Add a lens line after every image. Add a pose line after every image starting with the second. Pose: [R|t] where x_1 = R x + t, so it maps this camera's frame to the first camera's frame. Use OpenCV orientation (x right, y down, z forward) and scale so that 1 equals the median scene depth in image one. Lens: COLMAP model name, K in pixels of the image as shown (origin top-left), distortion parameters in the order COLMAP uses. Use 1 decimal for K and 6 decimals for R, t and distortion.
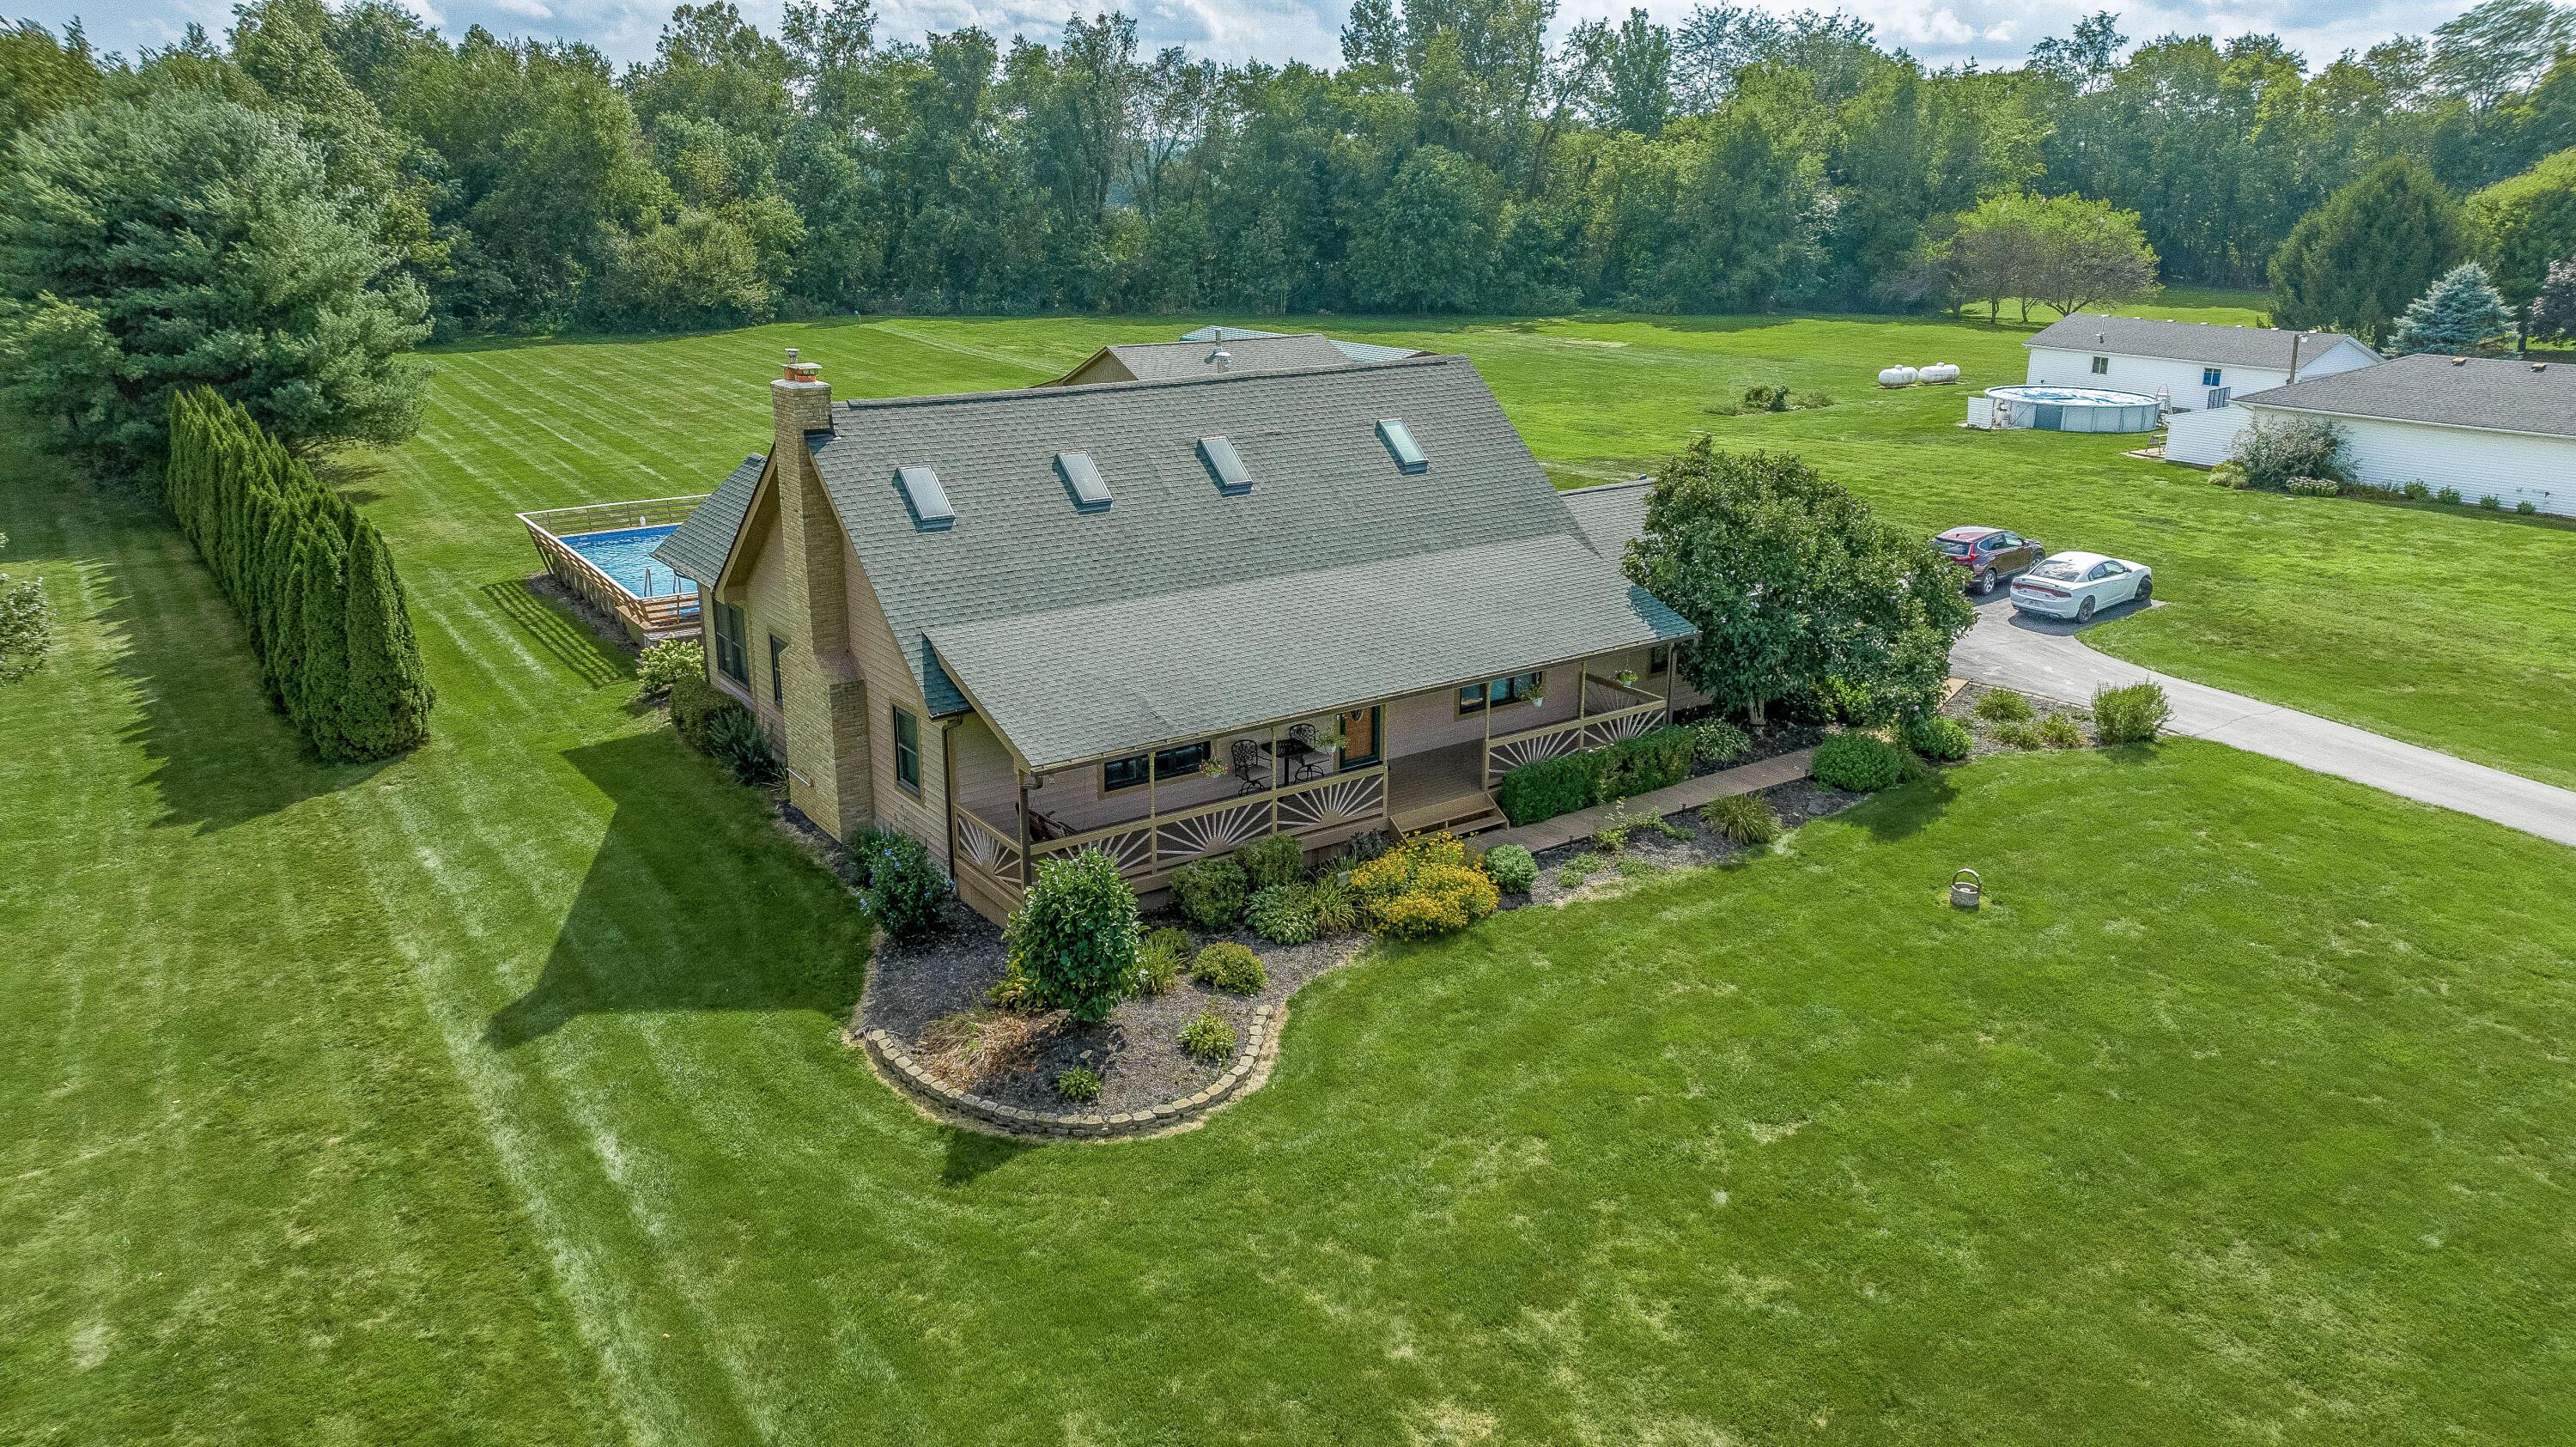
lens RADIAL K [[1829.7, 0, 1280.5], [0, 1829.7, 708.3], [0, 0, 1]] dist [-0.018075, 0.050887]
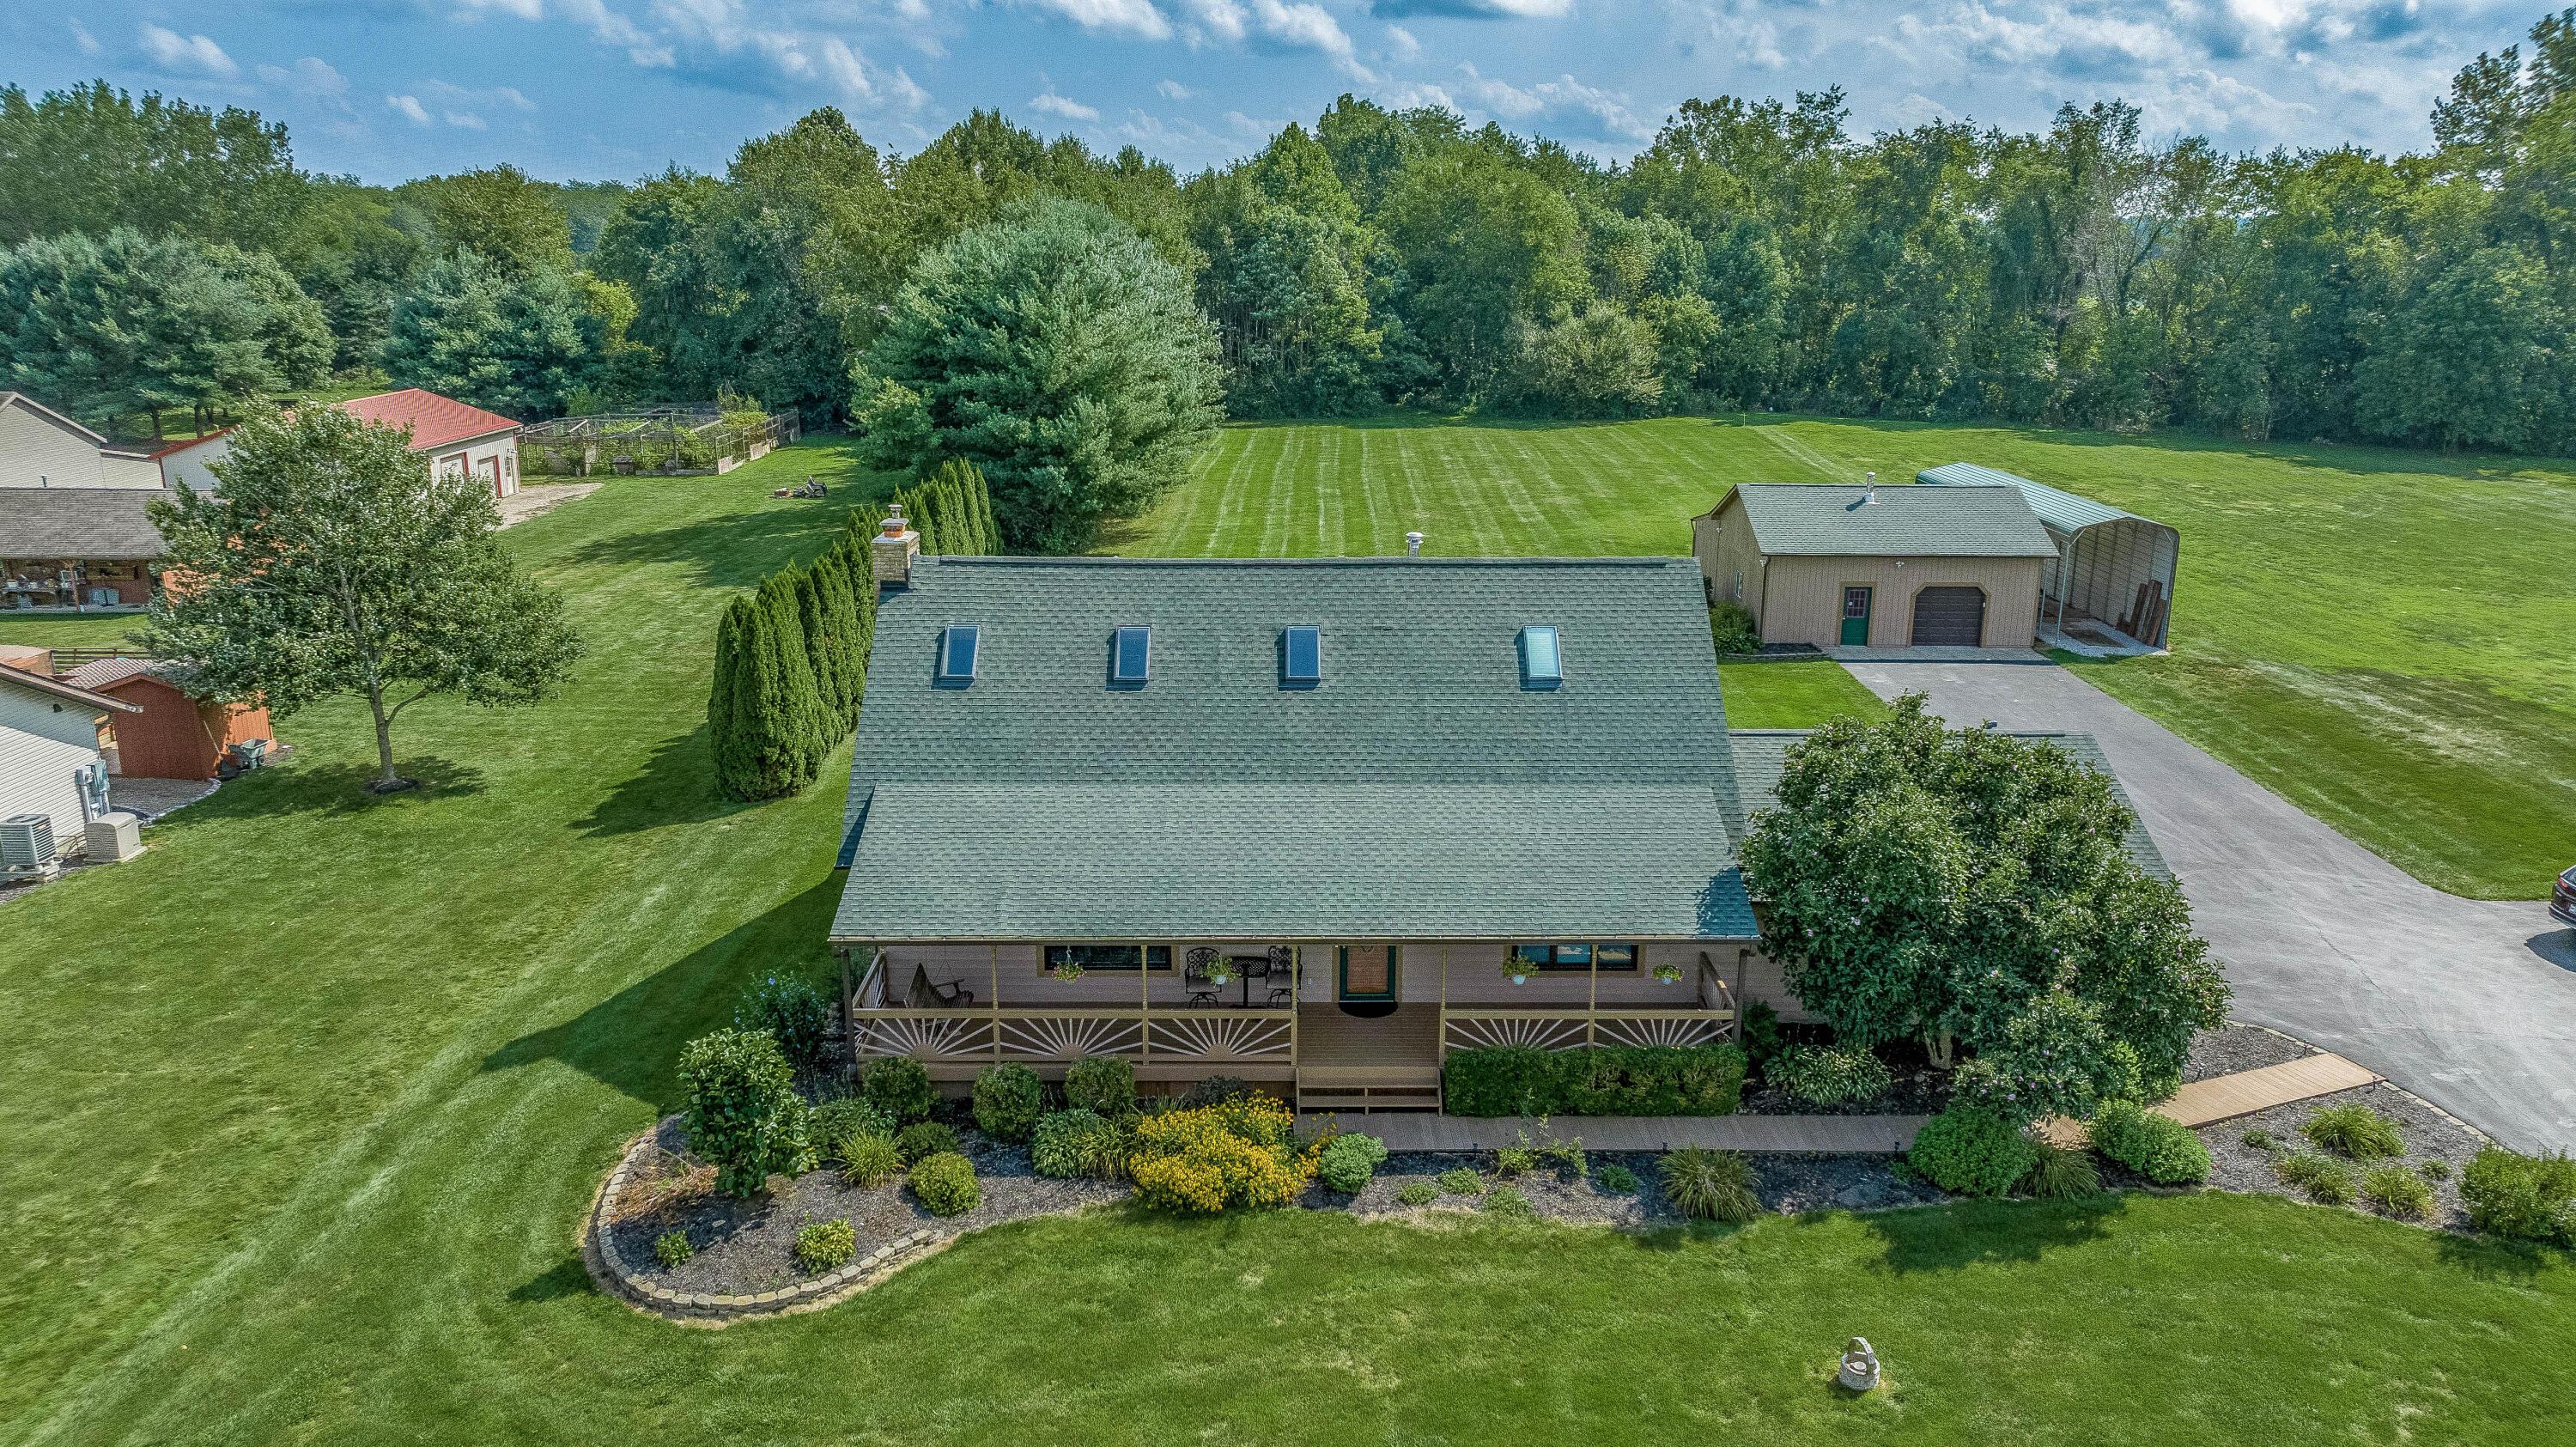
lens RADIAL K [[1829.7, 0, 1298.6], [0, 1829.7, 727.8], [0, 0, 1]] dist [-0.018075, 0.050887]
pose [[0.825084, 0.154296, -0.543534, 0.261509], [-0.168691, 0.985385, 0.023655, -0.063711], [0.539241, 0.072172, 0.839054, 0.112543]]
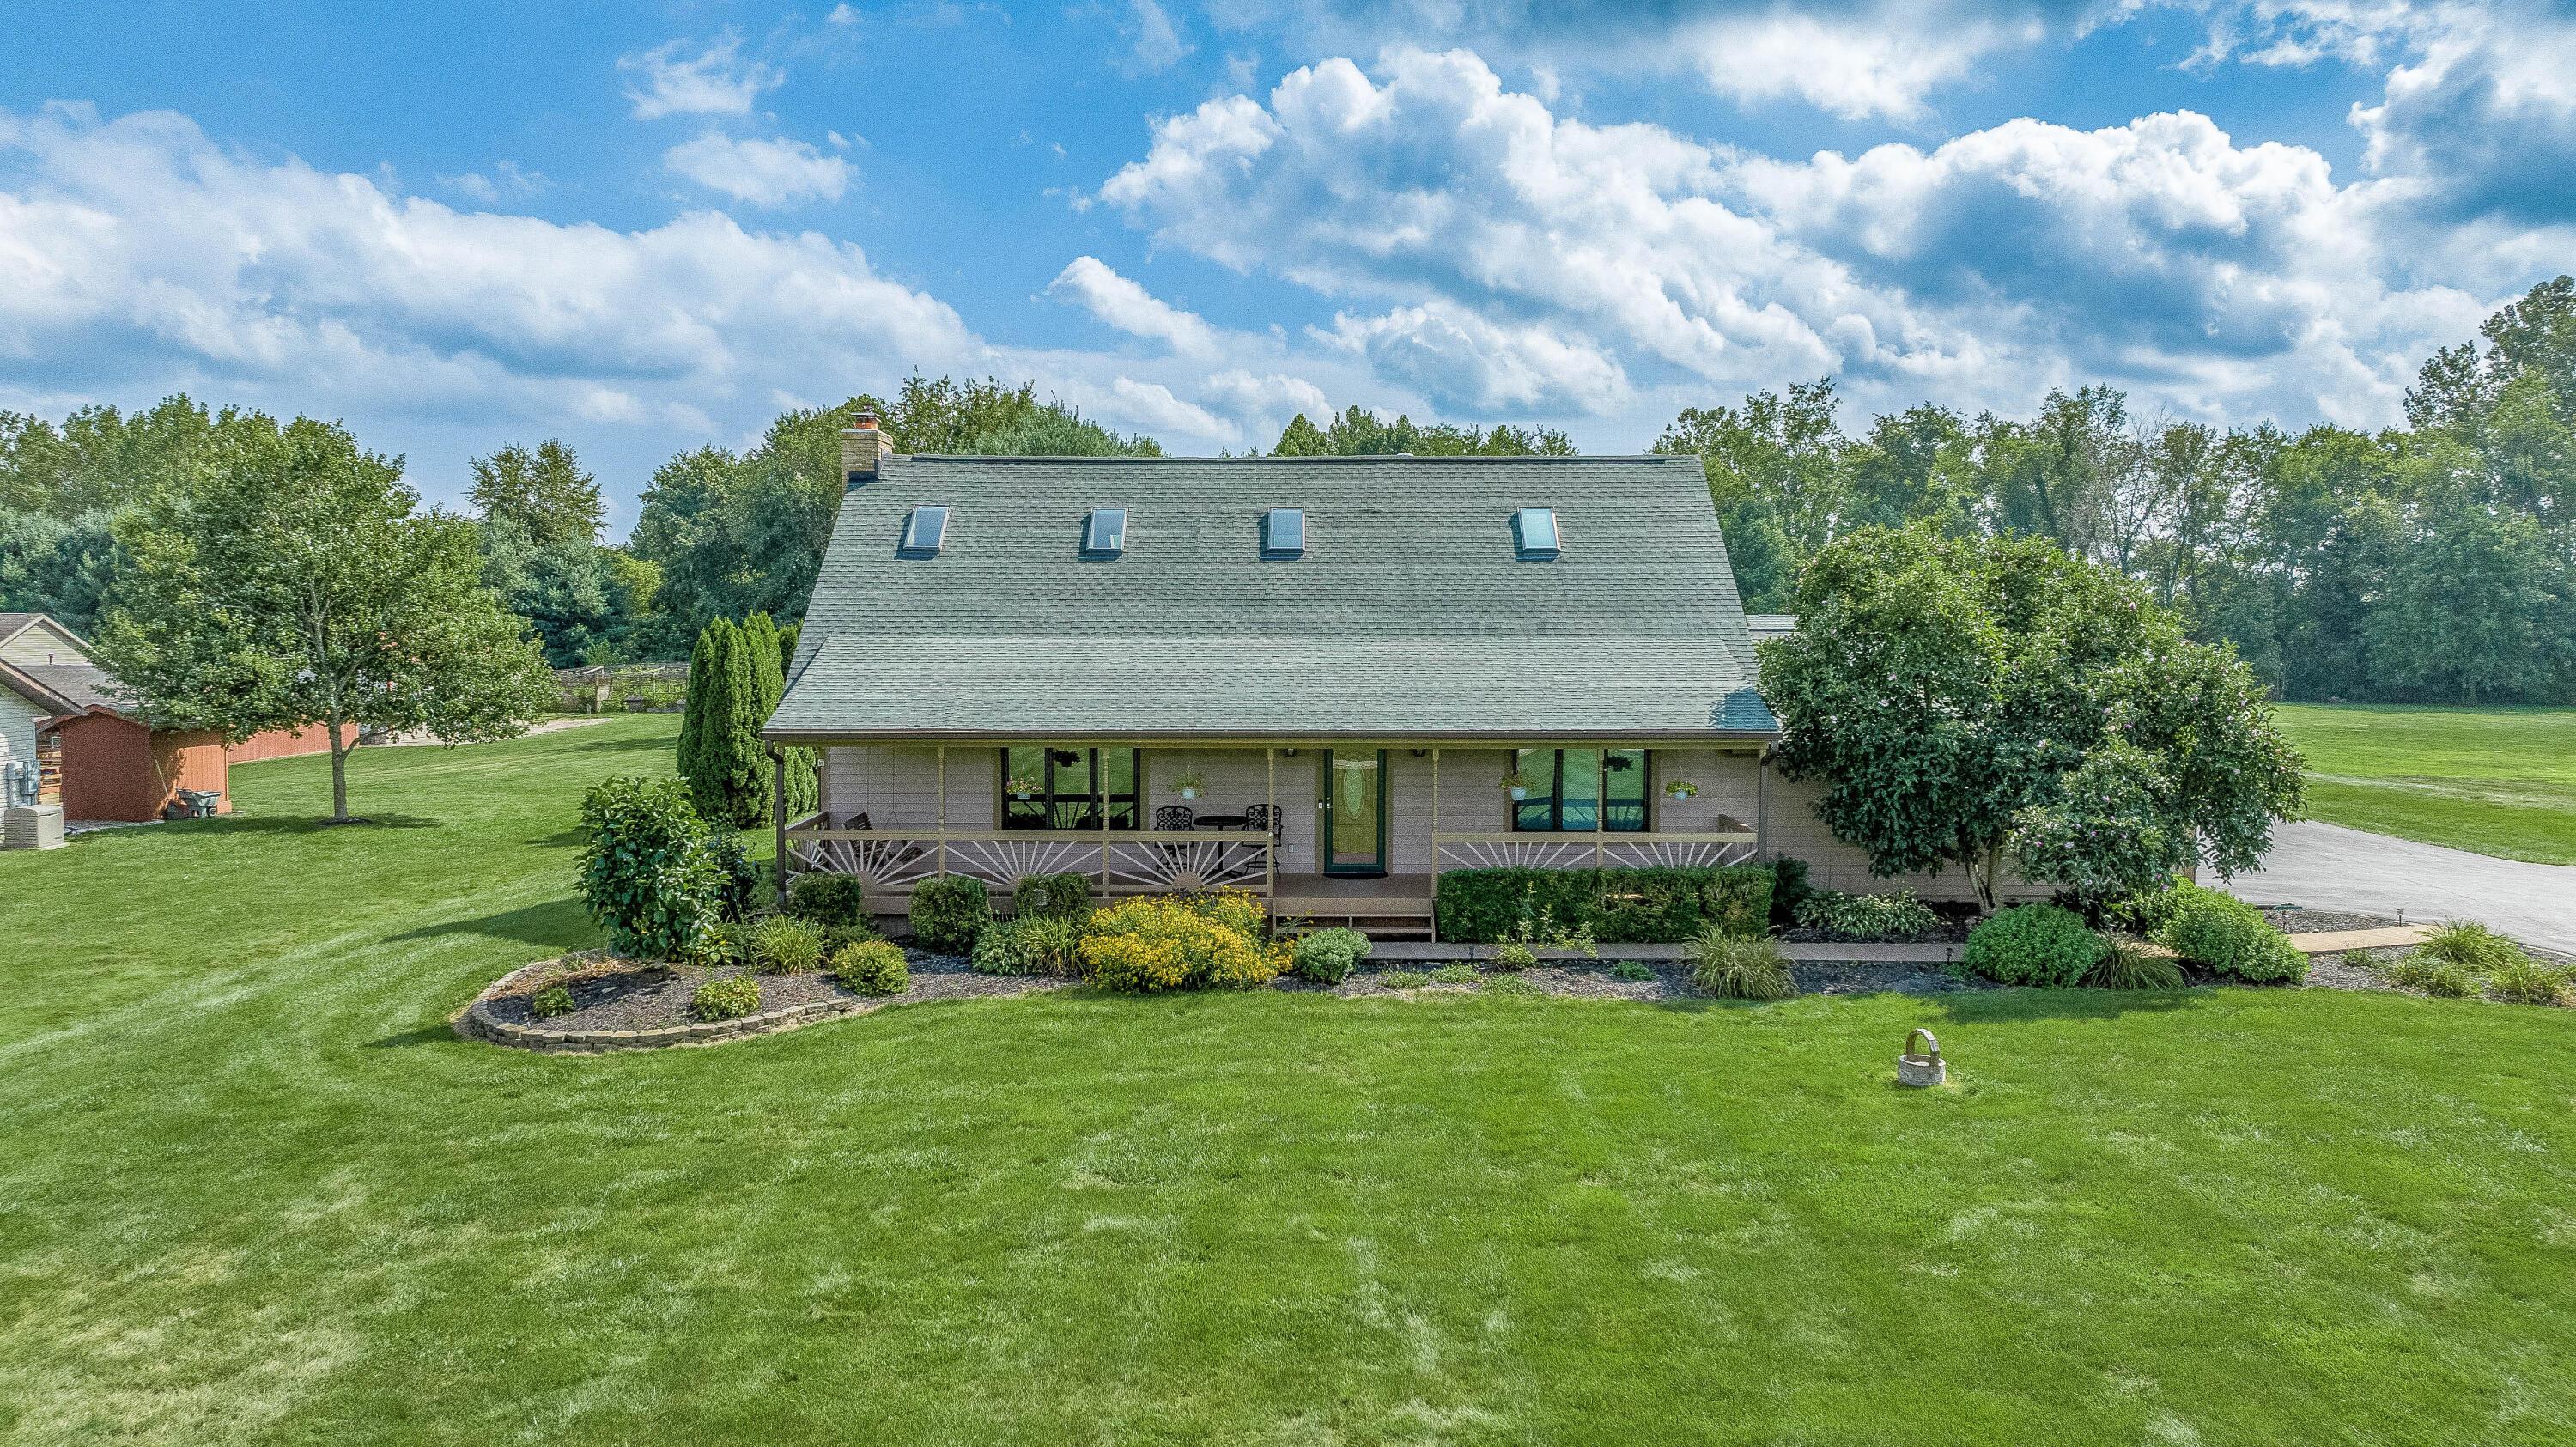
lens RADIAL K [[1829.7, 0, 1297.1], [0, 1829.7, 704.4], [0, 0, 1]] dist [-0.018075, 0.050887]
pose [[0.817955, 0.027012, -0.574648, 0.265115], [-0.168789, 0.966203, -0.194838, 0.066003], [0.549964, 0.256363, 0.794870, 0.166140]]
